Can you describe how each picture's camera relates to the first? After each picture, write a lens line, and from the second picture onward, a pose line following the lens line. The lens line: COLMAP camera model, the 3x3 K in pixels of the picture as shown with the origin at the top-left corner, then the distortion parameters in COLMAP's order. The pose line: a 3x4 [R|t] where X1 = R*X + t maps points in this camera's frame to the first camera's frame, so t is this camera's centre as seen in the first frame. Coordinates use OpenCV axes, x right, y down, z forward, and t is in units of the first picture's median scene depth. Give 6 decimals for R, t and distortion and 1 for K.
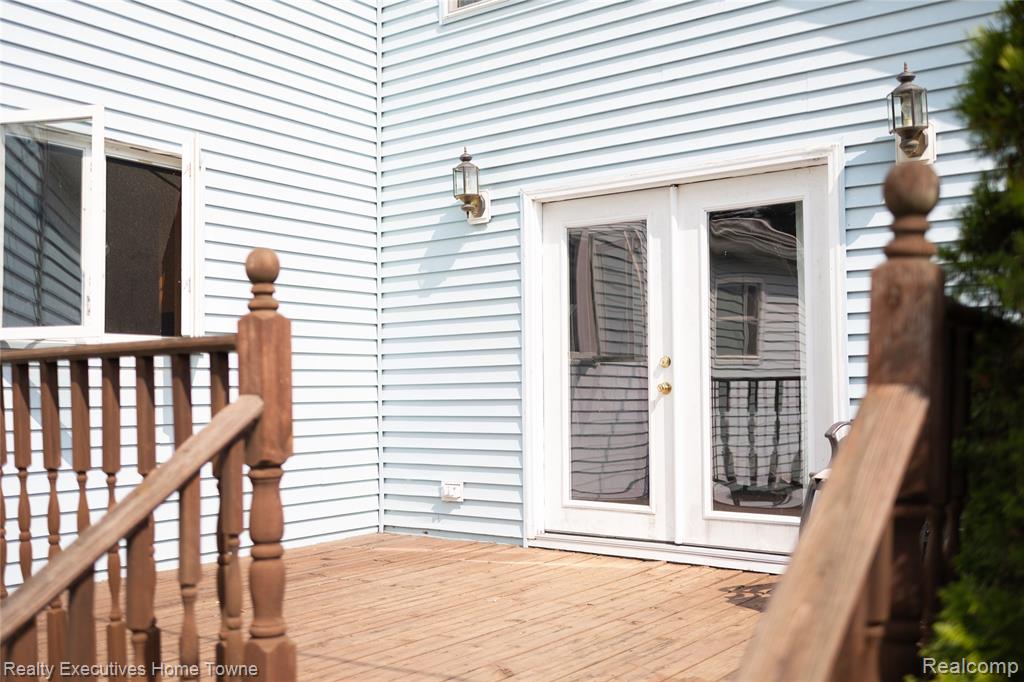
lens RADIAL K [[1024.1, 0, 512.0], [0, 1024.1, 341.0], [0, 0, 1]] dist [0.022575, 0.014317]
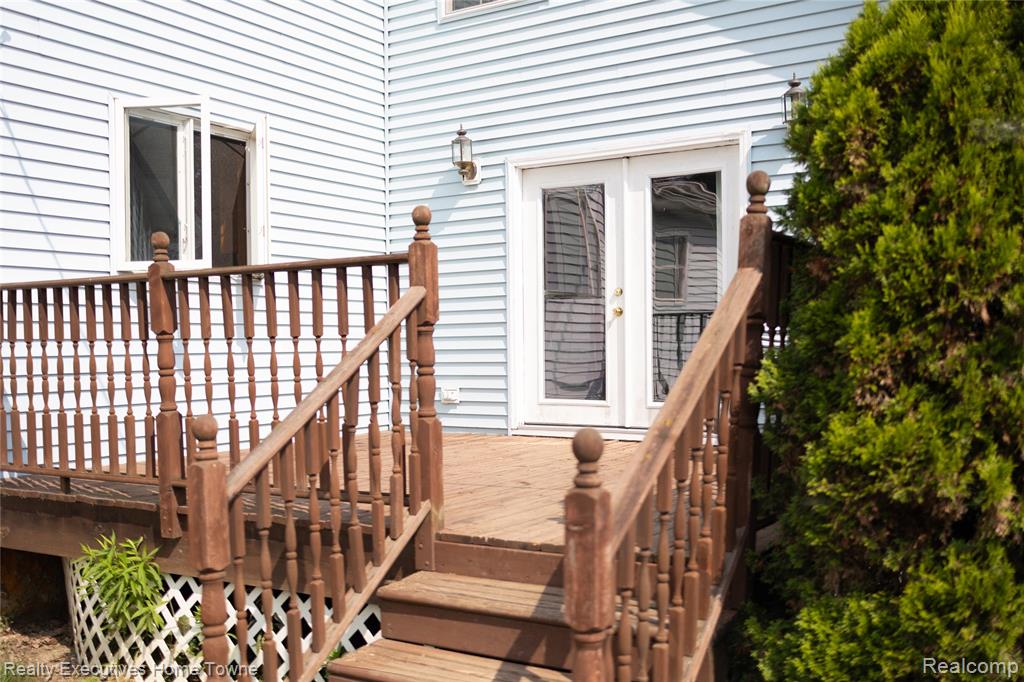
lens RADIAL K [[1024.1, 0, 512.0], [0, 1024.1, 341.0], [0, 0, 1]] dist [0.022575, 0.014317]
pose [[0.997612, -0.001744, 0.069039, -0.077199], [-0.001302, 0.999029, 0.044042, 0.025207], [-0.069049, -0.044027, 0.996641, -0.304938]]
